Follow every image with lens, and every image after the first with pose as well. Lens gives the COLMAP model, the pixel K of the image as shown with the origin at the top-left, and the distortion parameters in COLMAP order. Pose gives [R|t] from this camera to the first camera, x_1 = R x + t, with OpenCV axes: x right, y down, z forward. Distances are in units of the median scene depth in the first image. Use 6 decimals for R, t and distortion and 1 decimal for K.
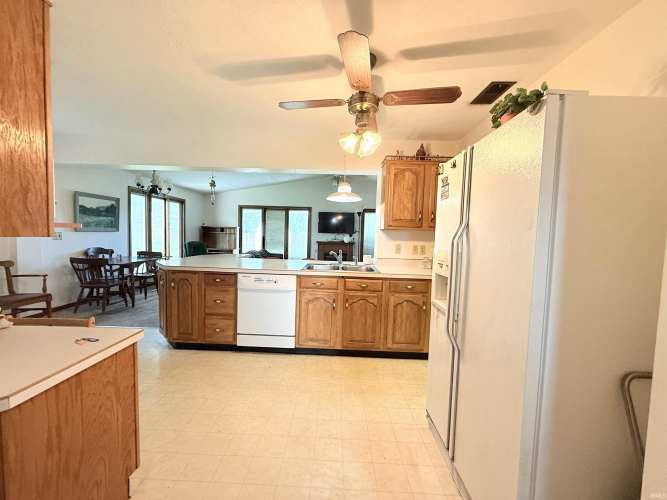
lens RADIAL K [[264.9, 0, 330.3], [0, 264.9, 251.4], [0, 0, 1]] dist [0.000744, -0.000752]
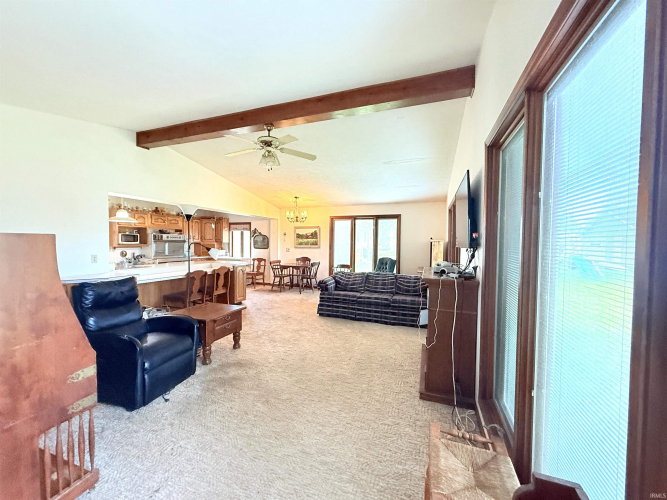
lens RADIAL K [[264.9, 0, 331.2], [0, 264.9, 250.4], [0, 0, 1]] dist [0.000744, -0.000752]
pose [[-0.330386, -0.003096, -0.943841, 0.529995], [-0.075946, 0.996839, 0.023315, -0.084164], [0.940785, 0.079384, -0.329577, 1.320450]]
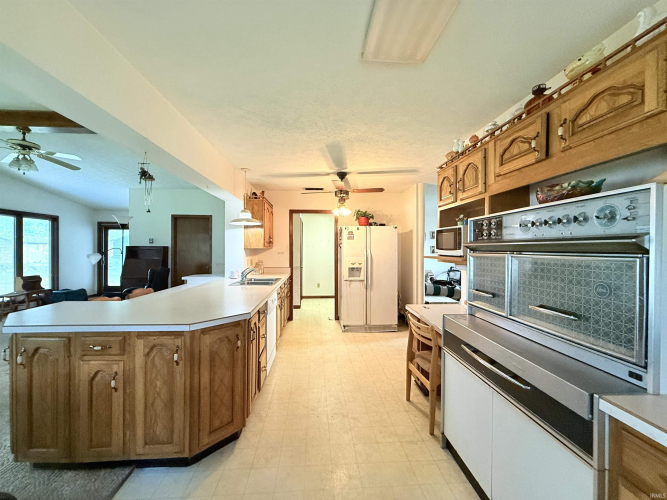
lens RADIAL K [[264.9, 0, 331.6], [0, 264.9, 250.3], [0, 0, 1]] dist [0.000744, -0.000752]
pose [[-0.075930, -0.035945, 0.996465, -0.600764], [0.057725, 0.997515, 0.040381, -0.055463], [-0.995441, 0.060587, -0.073667, 0.376613]]
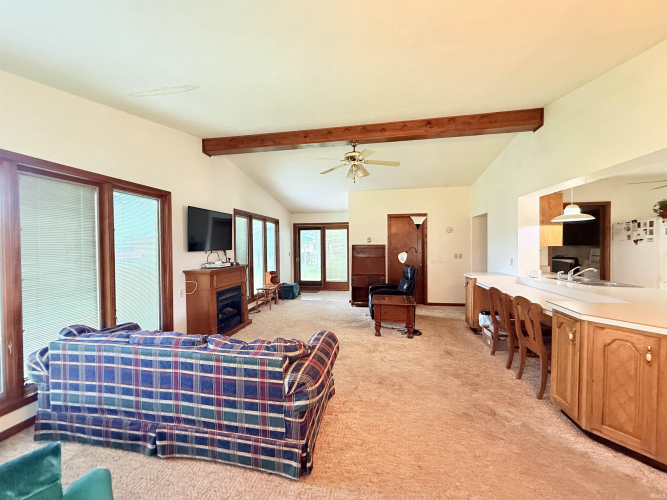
lens RADIAL K [[264.9, 0, 329.3], [0, 264.9, 248.4], [0, 0, 1]] dist [0.000744, -0.000752]
pose [[0.170203, -0.043915, 0.984430, -0.623986], [0.075404, 0.996658, 0.031424, -0.100405], [-0.982520, 0.068882, 0.172946, 0.947660]]
